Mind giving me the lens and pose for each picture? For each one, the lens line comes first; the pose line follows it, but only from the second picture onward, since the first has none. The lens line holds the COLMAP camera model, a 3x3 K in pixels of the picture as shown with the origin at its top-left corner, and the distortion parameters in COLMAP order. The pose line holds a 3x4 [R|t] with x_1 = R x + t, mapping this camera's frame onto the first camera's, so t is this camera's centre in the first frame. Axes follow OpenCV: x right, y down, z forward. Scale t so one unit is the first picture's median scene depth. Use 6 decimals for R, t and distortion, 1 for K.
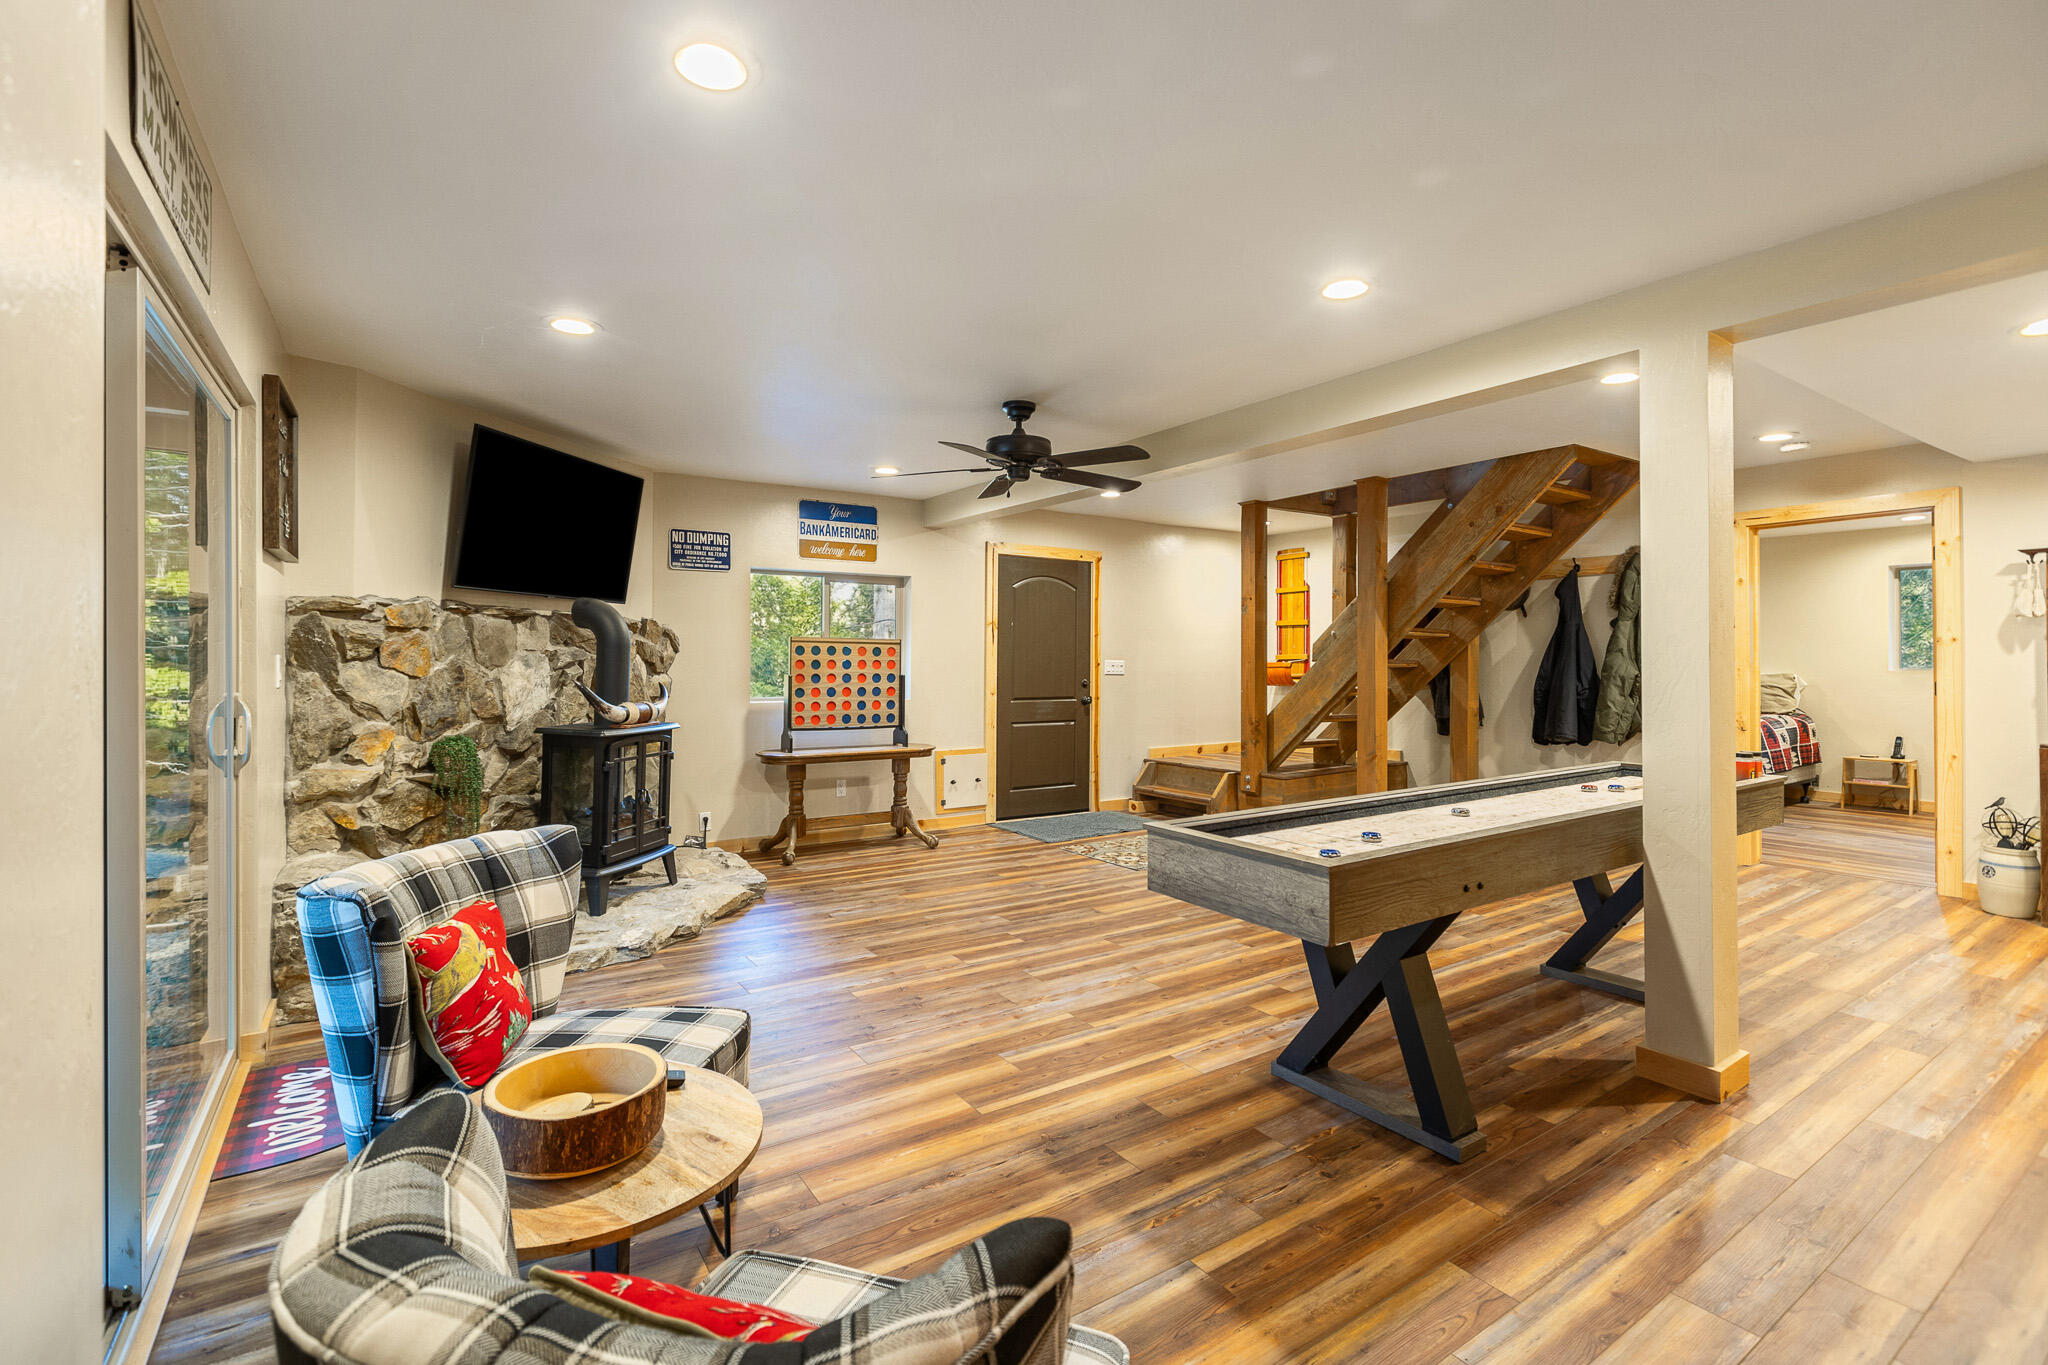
lens RADIAL K [[923.6, 0, 1034.4], [0, 923.6, 665.3], [0, 0, 1]] dist [0.003529, -0.001102]
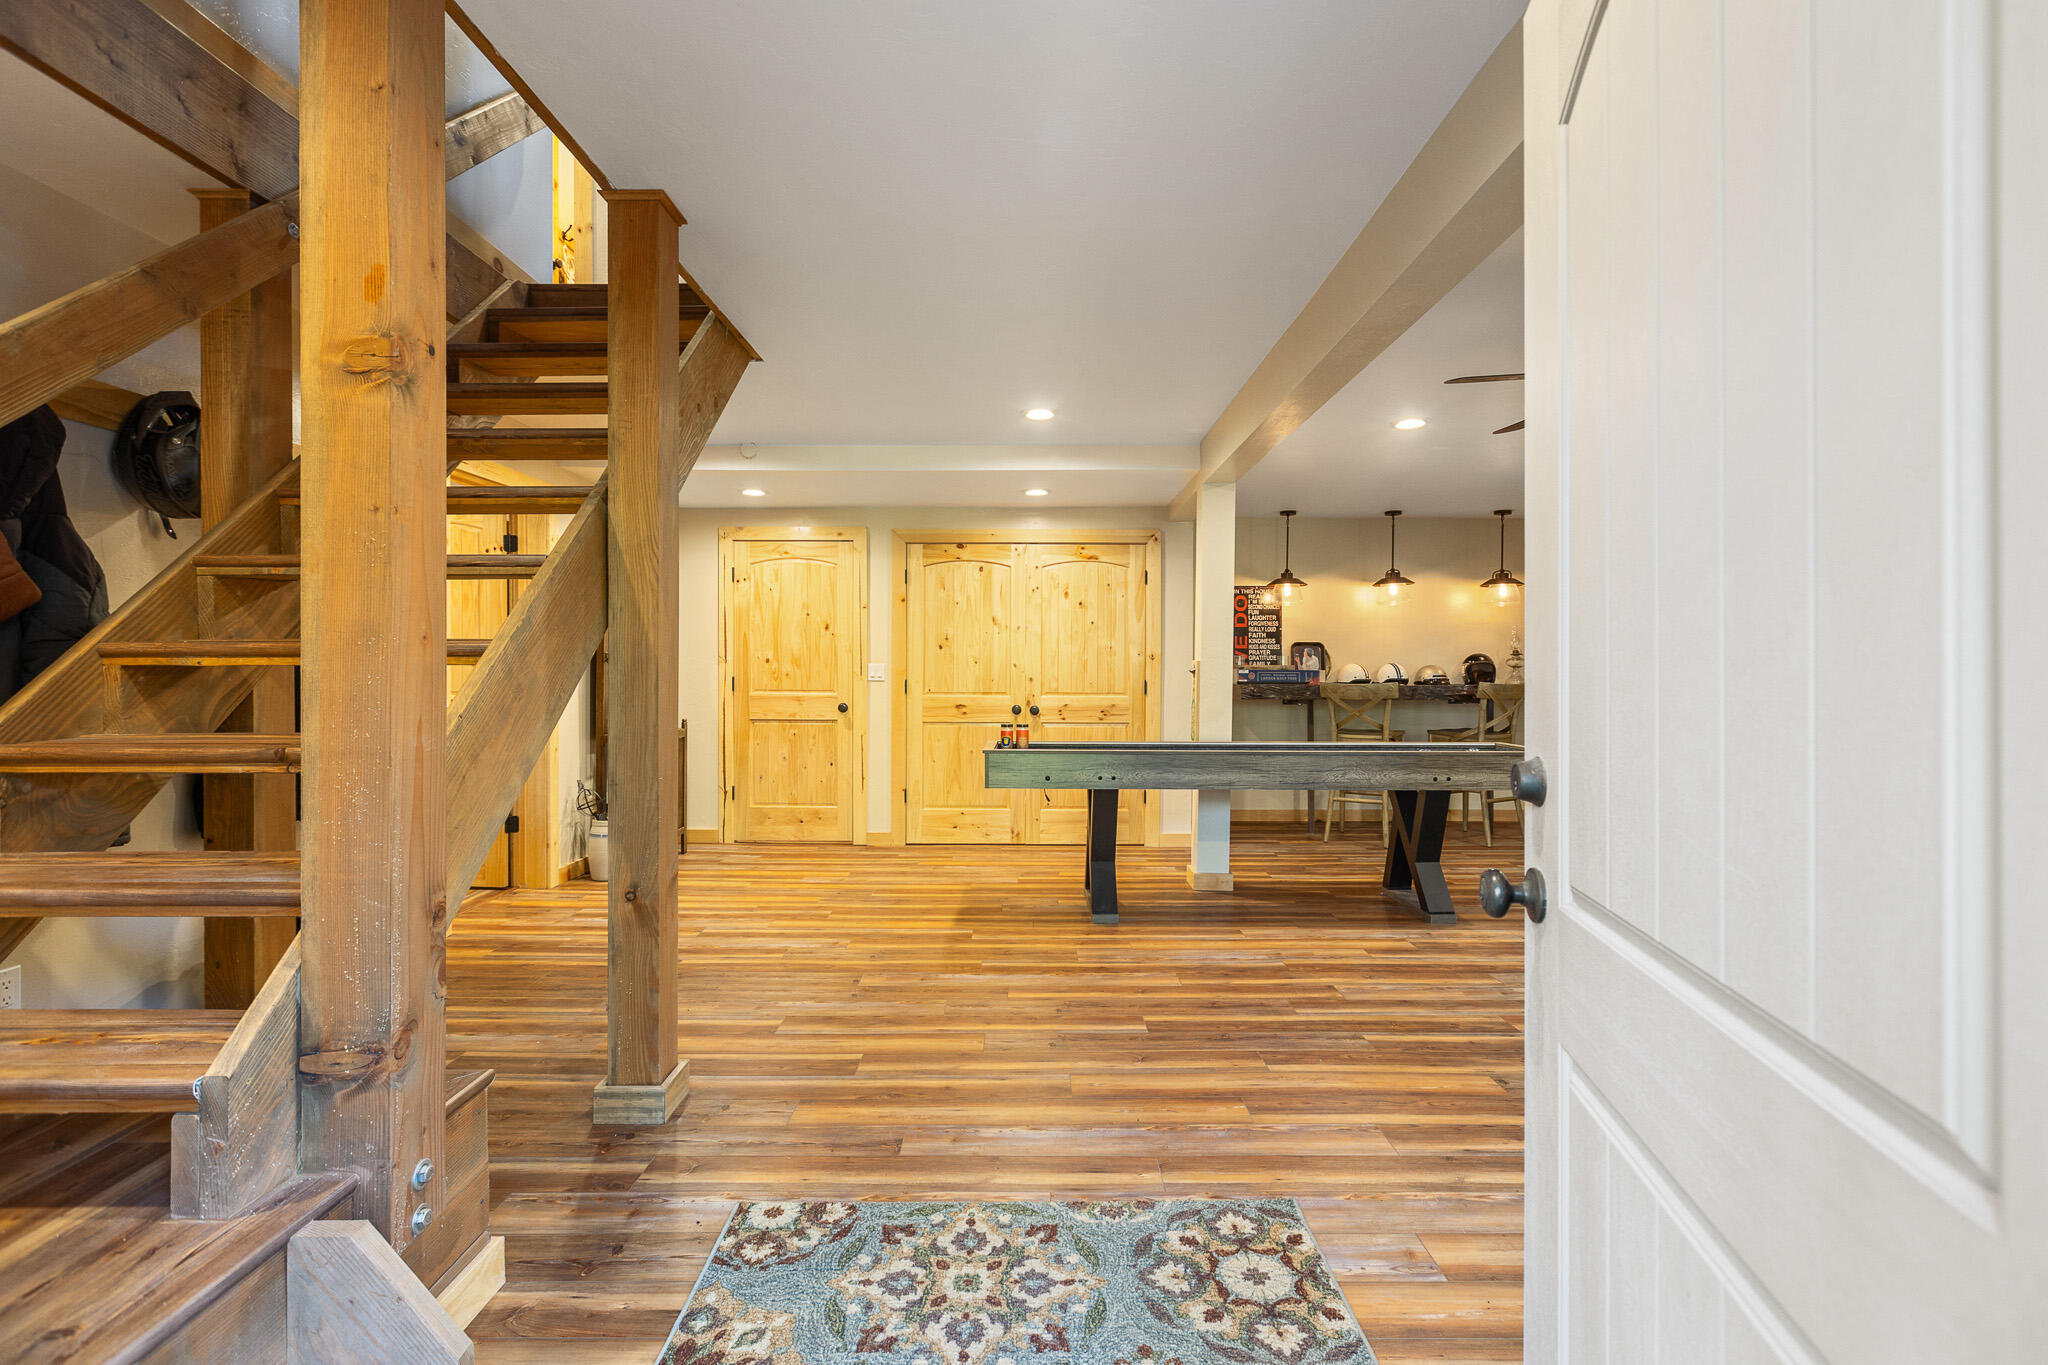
lens RADIAL K [[923.6, 0, 1027.4], [0, 923.6, 673.6], [0, 0, 1]] dist [0.003529, -0.001102]
pose [[-0.824196, -0.001215, 0.566303, -0.011173], [0.004069, 0.999959, 0.008068, 0.005286], [-0.566290, 0.008953, -0.824158, 1.249103]]
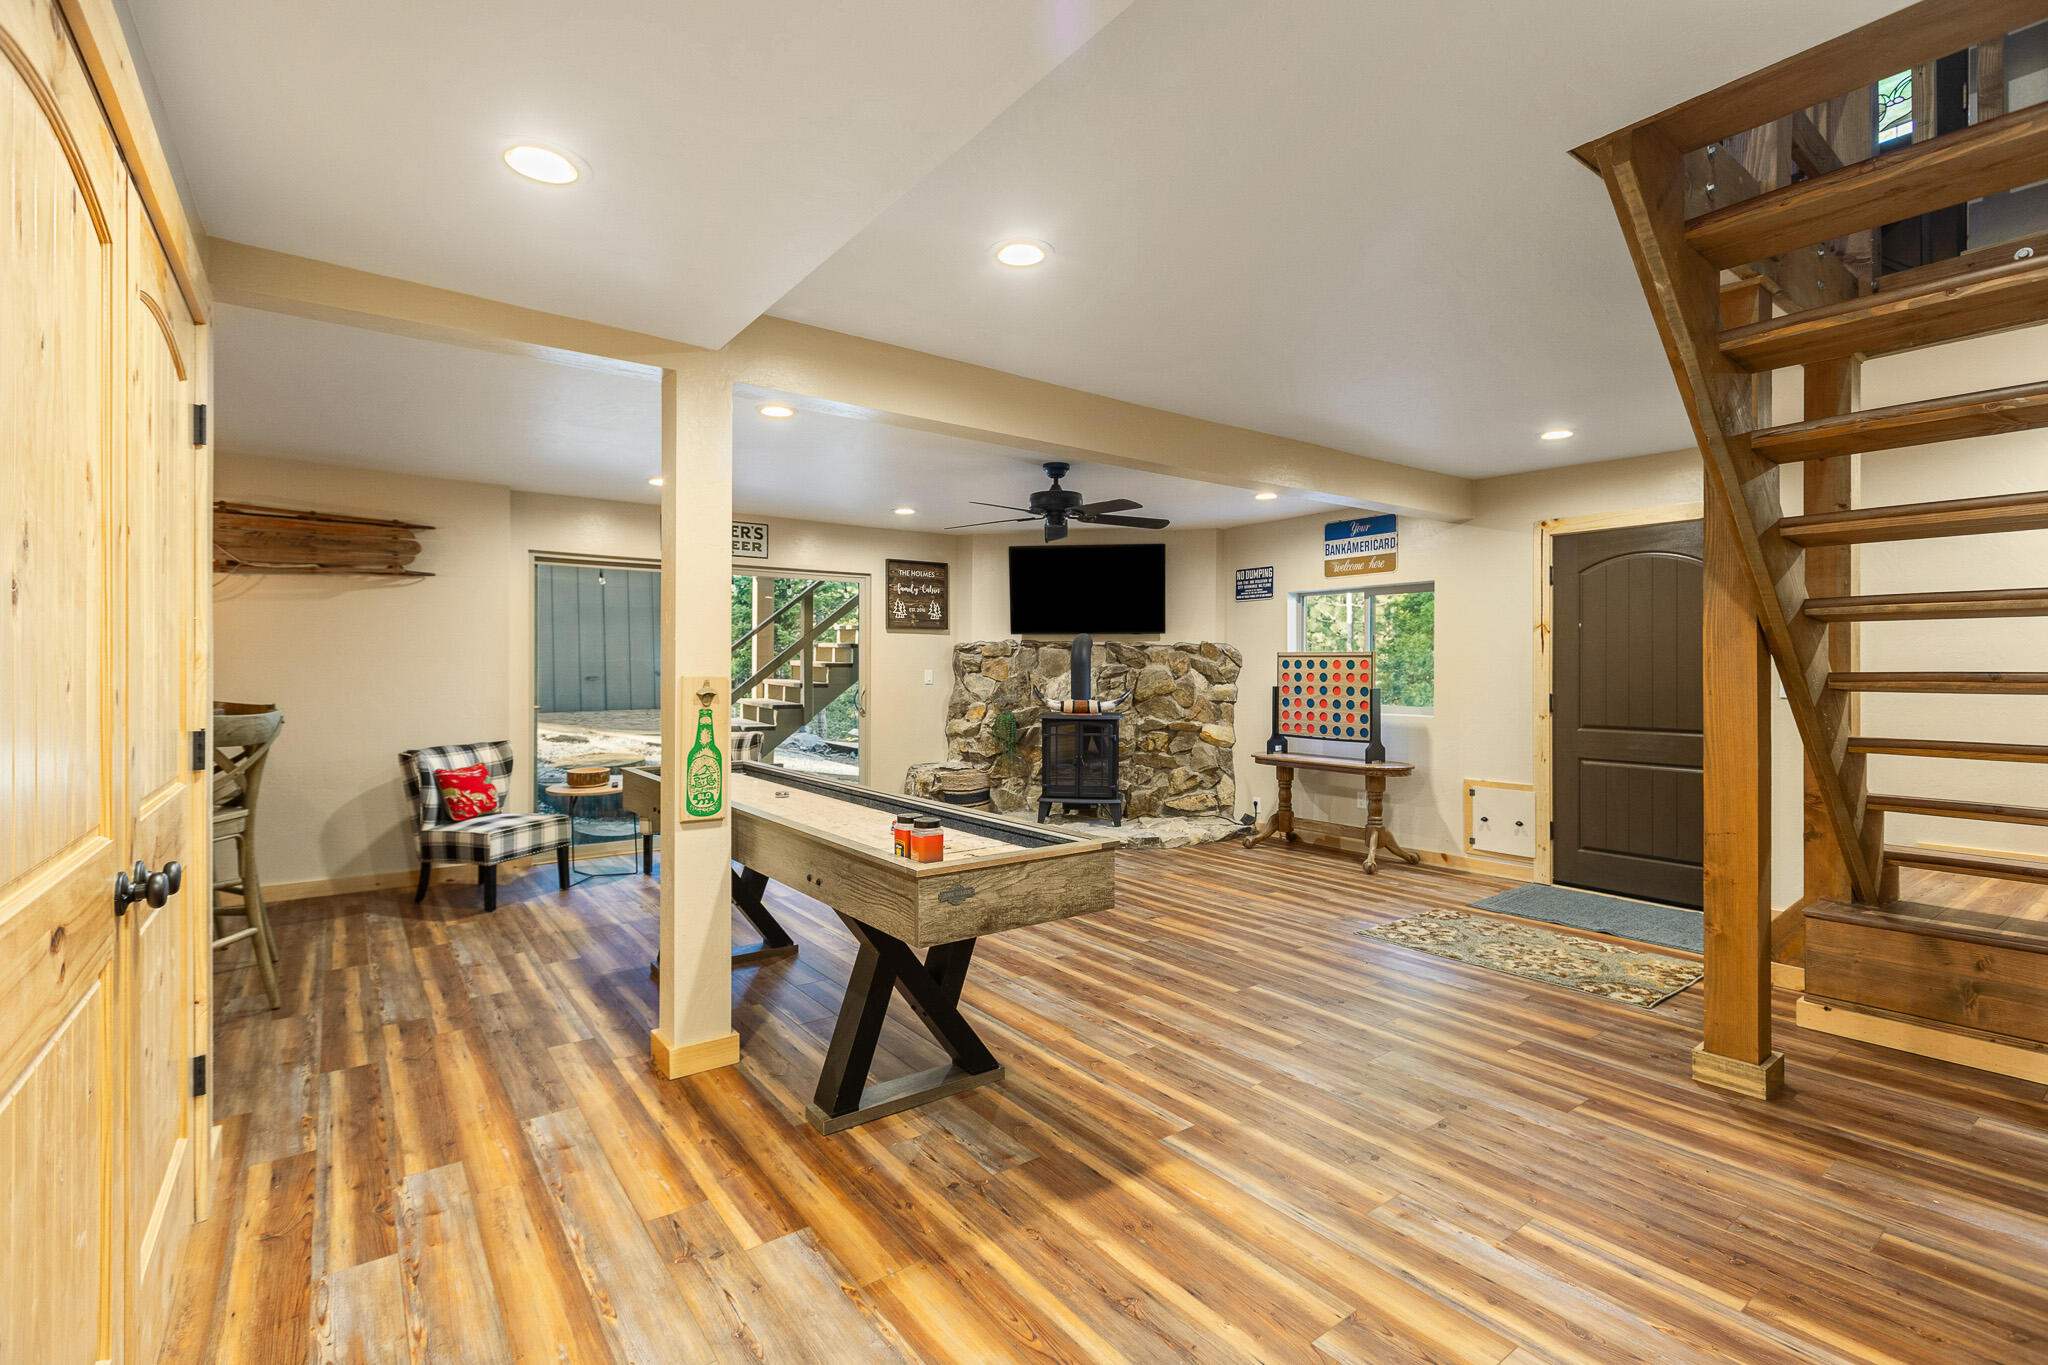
lens RADIAL K [[923.6, 0, 1010.6], [0, 923.6, 676.1], [0, 0, 1]] dist [0.003529, -0.001102]
pose [[0.028230, 0.004236, -0.999592, 0.830258], [-0.007542, 0.999963, 0.004024, -0.003831], [0.999573, 0.007425, 0.028260, 0.617231]]
